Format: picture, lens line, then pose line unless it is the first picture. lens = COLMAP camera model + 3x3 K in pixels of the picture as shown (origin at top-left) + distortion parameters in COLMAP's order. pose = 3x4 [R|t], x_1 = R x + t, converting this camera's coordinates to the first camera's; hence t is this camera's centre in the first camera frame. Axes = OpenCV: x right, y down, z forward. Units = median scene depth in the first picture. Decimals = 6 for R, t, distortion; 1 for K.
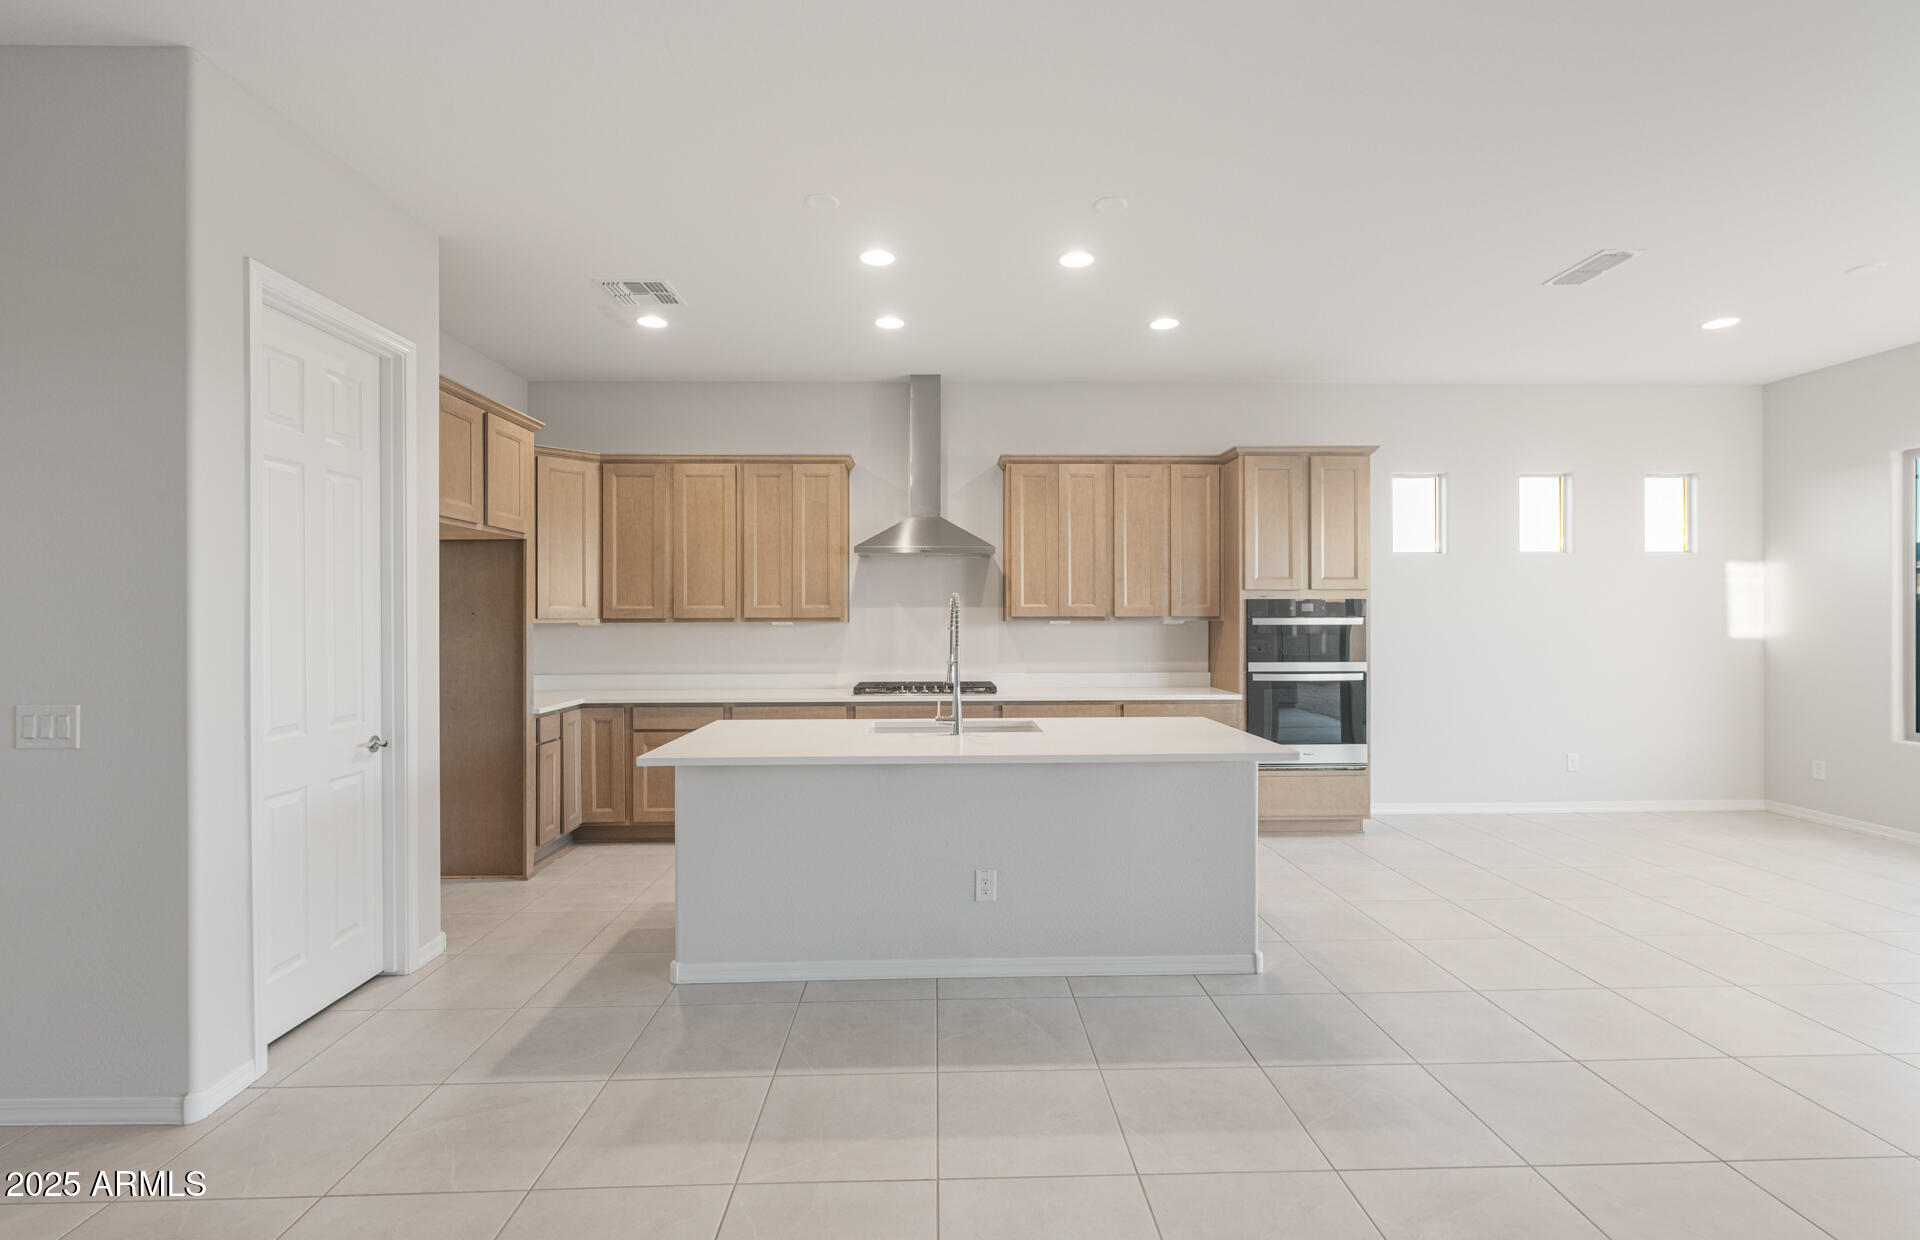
lens RADIAL K [[850.2, 0, 955.2], [0, 850.2, 616.5], [0, 0, 1]] dist [-0.002703, -0.001073]
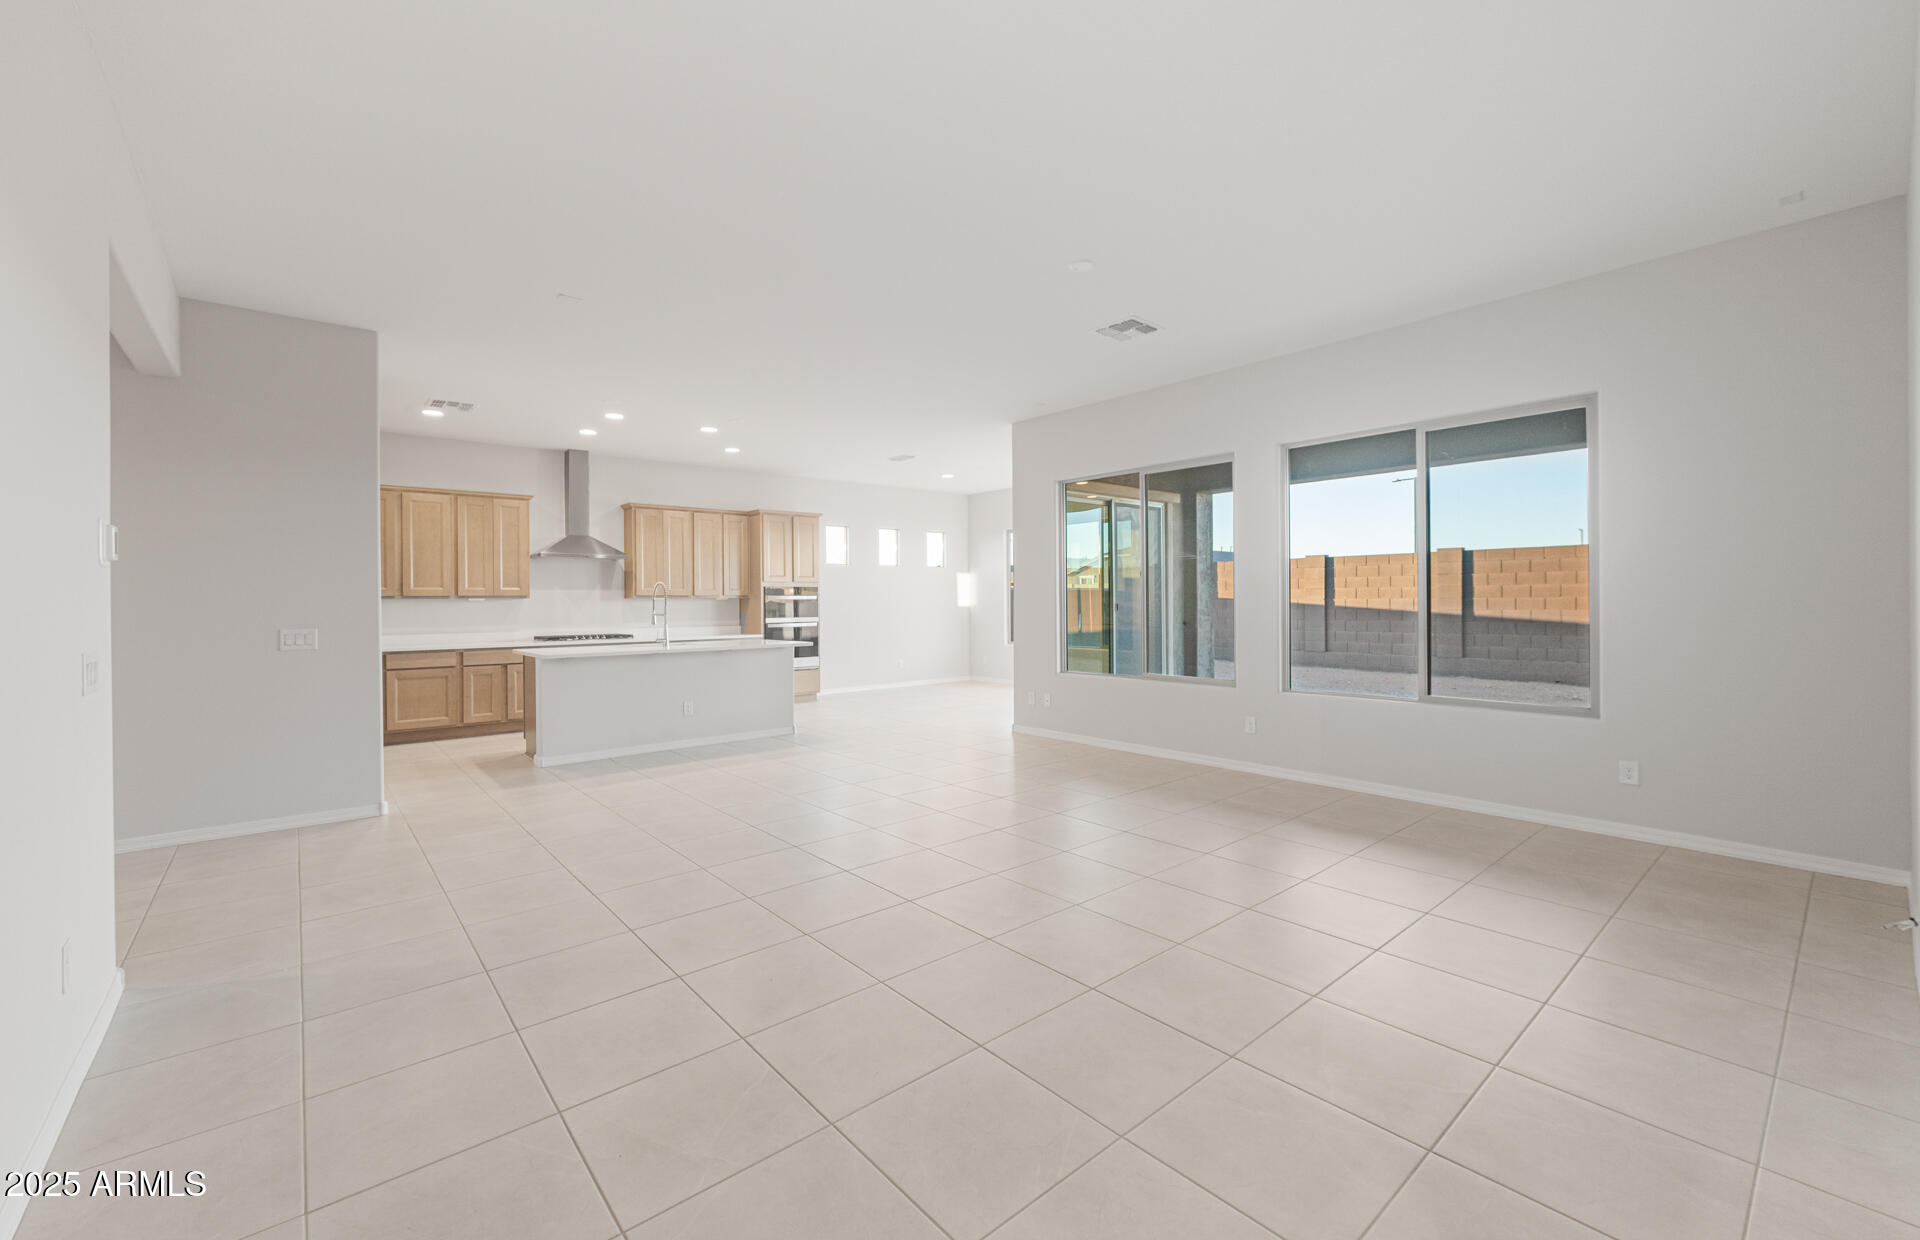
lens RADIAL K [[773.7, 0, 956.6], [0, 773.7, 607.6], [0, 0, 1]] dist [0.002777, -0.000898]
pose [[0.774096, -0.008665, 0.633009, -0.447036], [0.006783, 0.999962, 0.005393, 0.021958], [-0.633032, 0.000119, 0.774125, -0.672867]]
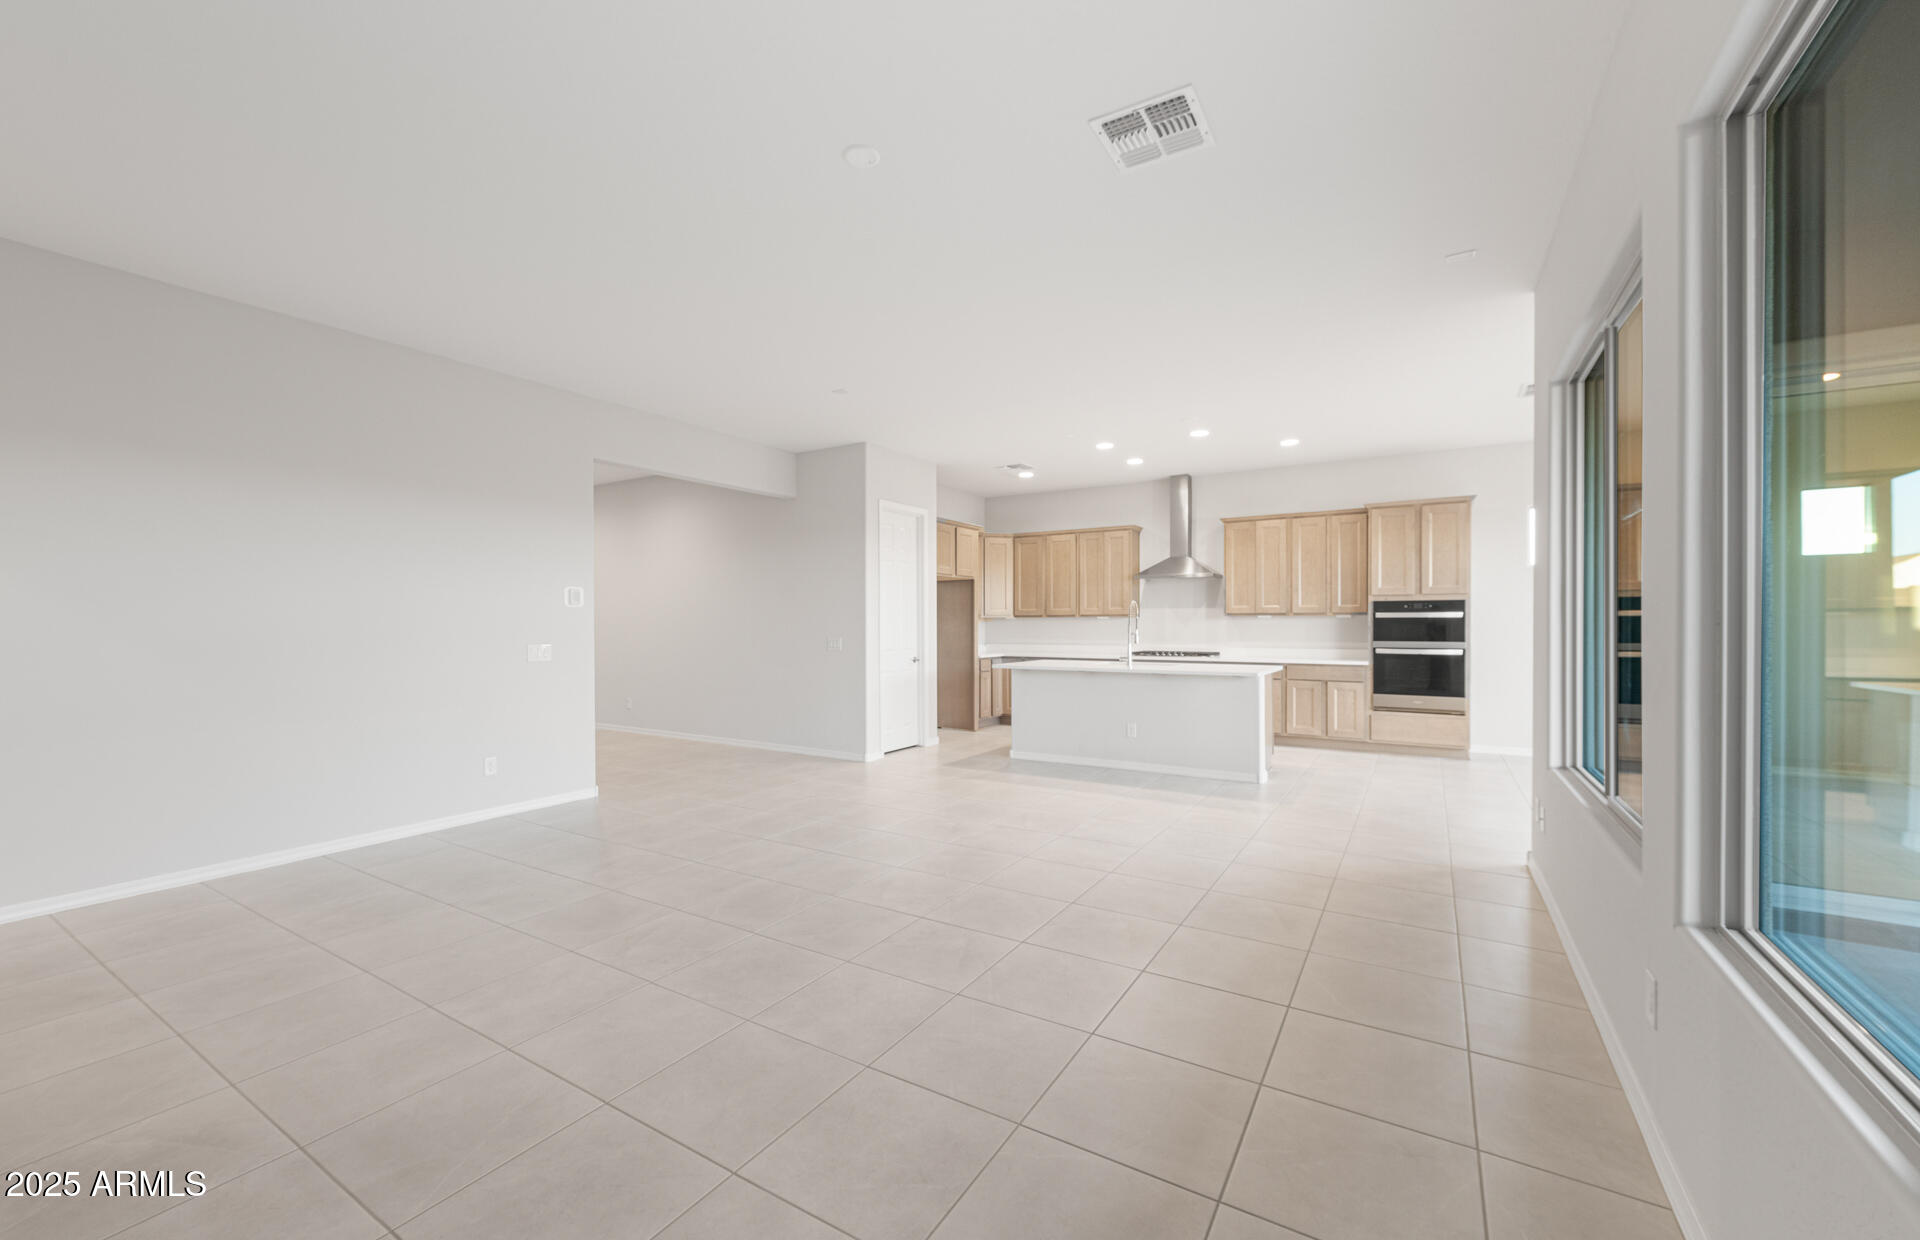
lens RADIAL K [[773.7, 0, 945.8], [0, 773.7, 622.3], [0, 0, 1]] dist [0.002777, -0.000898]
pose [[0.826652, 0.000374, -0.562714, 0.485727], [-0.000762, 1.000000, -0.000456, 0.019751], [0.562713, 0.000806, 0.826652, -0.608919]]
